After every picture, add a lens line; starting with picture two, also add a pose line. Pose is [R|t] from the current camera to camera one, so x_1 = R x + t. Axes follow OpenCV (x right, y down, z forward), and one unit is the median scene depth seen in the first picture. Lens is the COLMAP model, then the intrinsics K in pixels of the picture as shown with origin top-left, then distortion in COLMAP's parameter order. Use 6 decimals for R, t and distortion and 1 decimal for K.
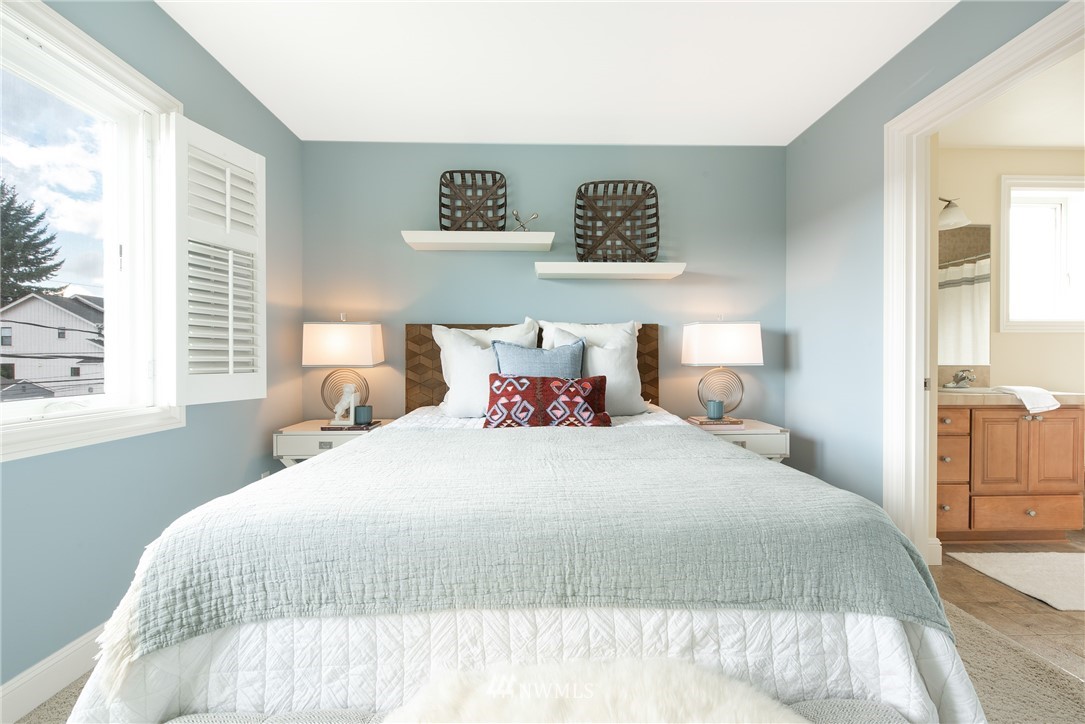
lens RADIAL K [[456.7, 0, 548.6], [0, 456.7, 362.5], [0, 0, 1]] dist [-0.000505, -0.000647]
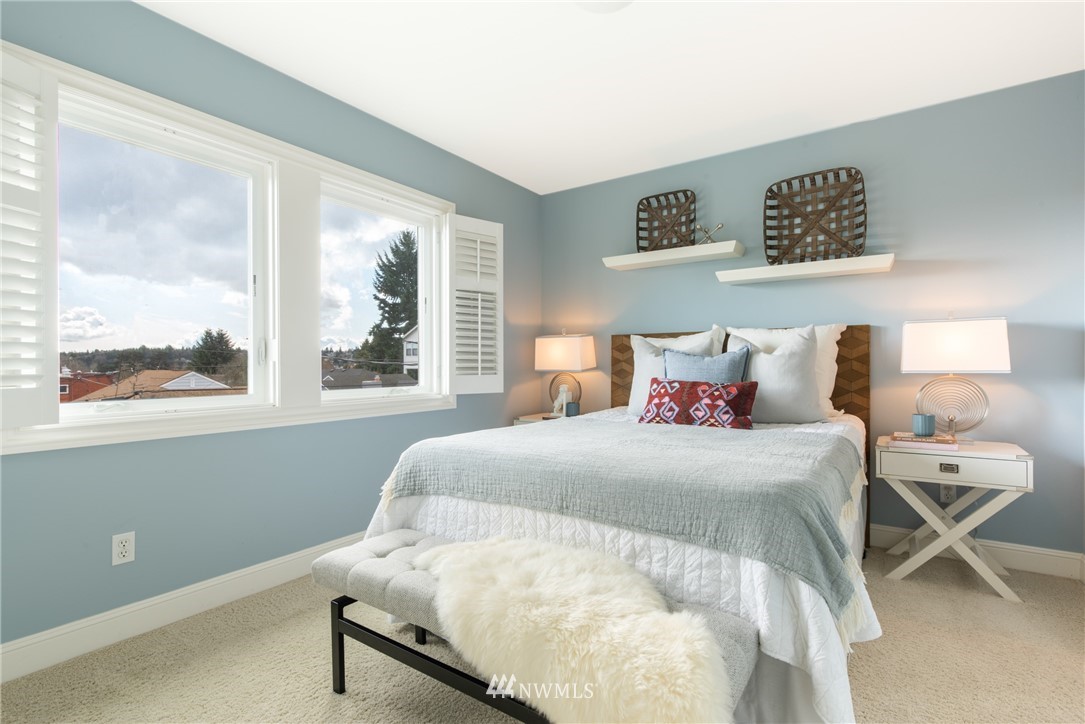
lens RADIAL K [[516.1, 0, 542.8], [0, 516.1, 363.9], [0, 0, 1]] dist [0.013273, 0.000005]
pose [[0.807040, -0.001413, -0.590495, 0.387142], [-0.003155, 0.999973, -0.006704, -0.001177], [0.590488, 0.007273, 0.807013, -0.203136]]
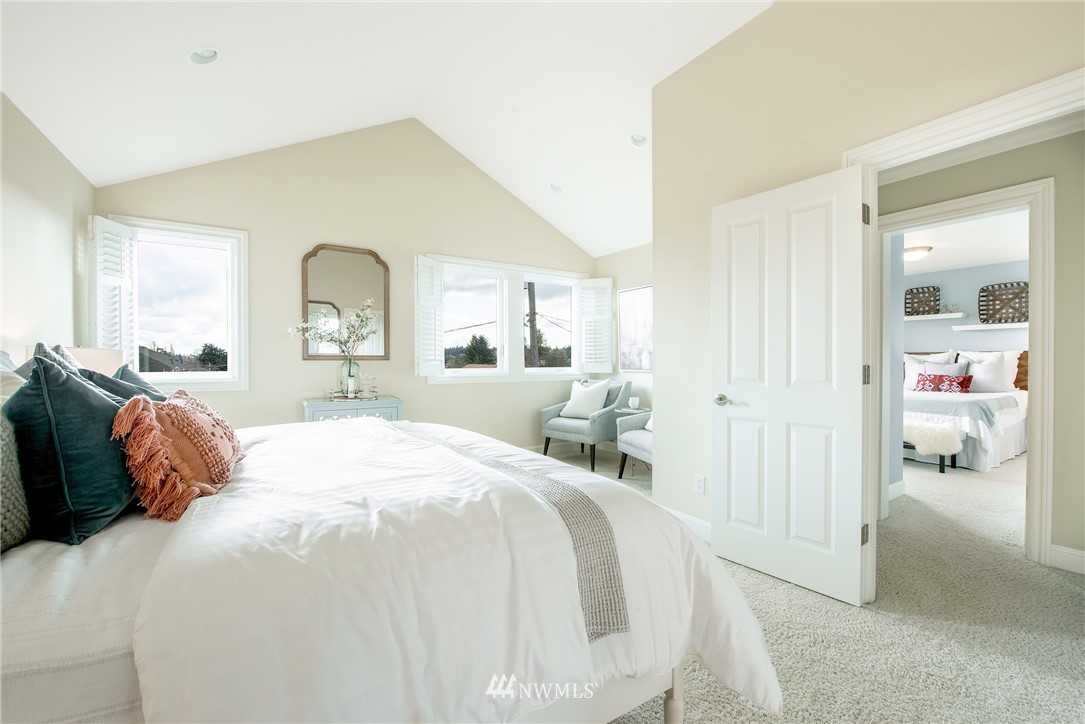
lens RADIAL K [[456.7, 0, 560.2], [0, 456.7, 362.1], [0, 0, 1]] dist [-0.000505, -0.000647]
pose [[0.538576, 0.003368, -0.842570, 0.955009], [-0.005227, 0.999986, 0.000657, -0.031191], [0.842561, 0.004050, 0.538586, -2.154281]]
